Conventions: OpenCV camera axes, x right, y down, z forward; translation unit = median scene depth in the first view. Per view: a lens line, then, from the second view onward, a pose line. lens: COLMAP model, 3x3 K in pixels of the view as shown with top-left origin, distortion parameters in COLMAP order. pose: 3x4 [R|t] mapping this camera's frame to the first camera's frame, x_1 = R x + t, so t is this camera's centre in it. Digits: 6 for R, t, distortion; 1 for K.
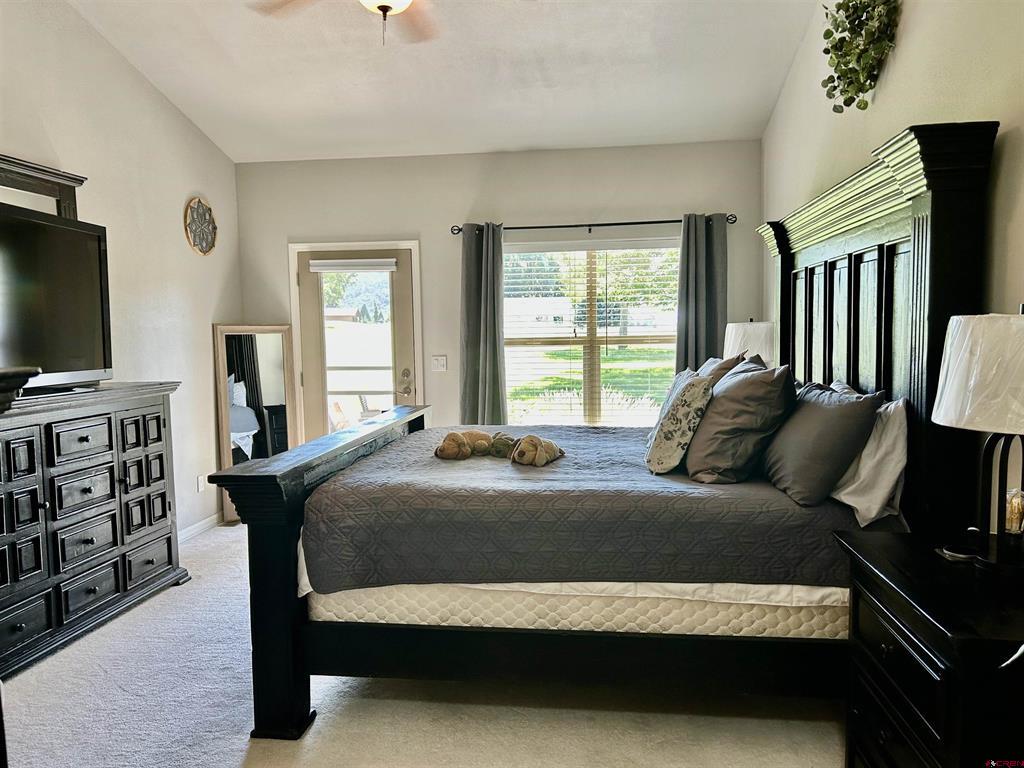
lens RADIAL K [[765.1, 0, 515.1], [0, 765.1, 389.1], [0, 0, 1]] dist [0.083895, -0.100852]
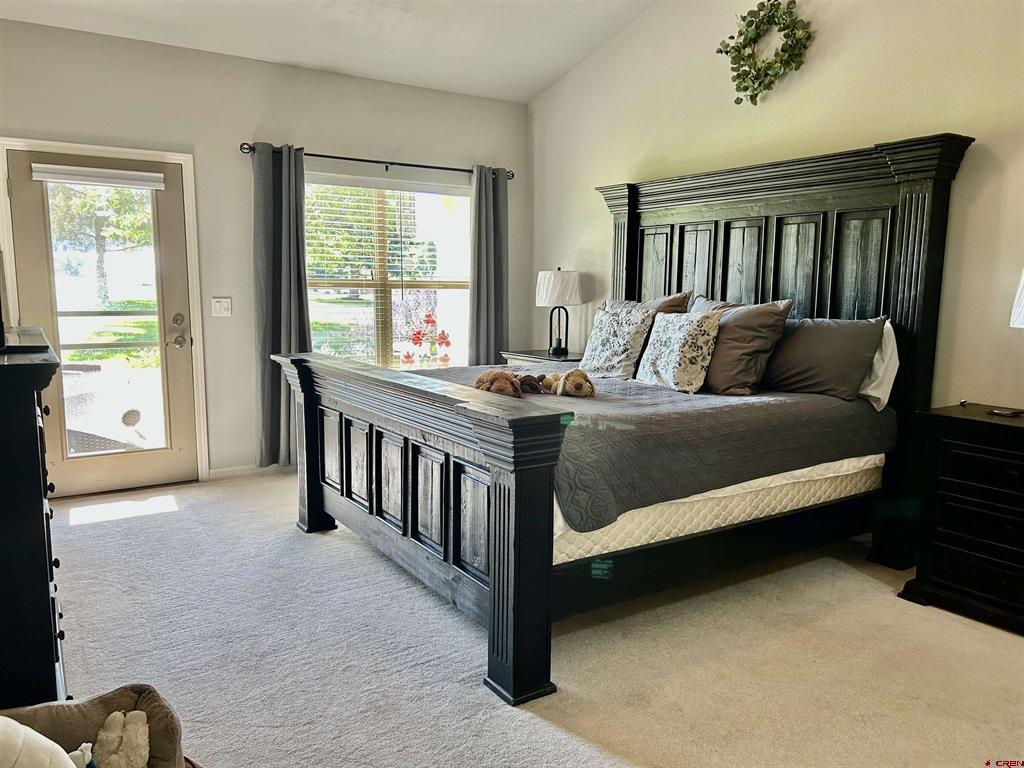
lens RADIAL K [[765.1, 0, 515.1], [0, 765.1, 389.1], [0, 0, 1]] dist [0.083895, -0.100852]
pose [[0.757767, -0.068594, 0.648910, -0.778413], [0.031595, 0.997150, 0.068510, 0.014520], [-0.651760, -0.031412, 0.757775, 0.280821]]
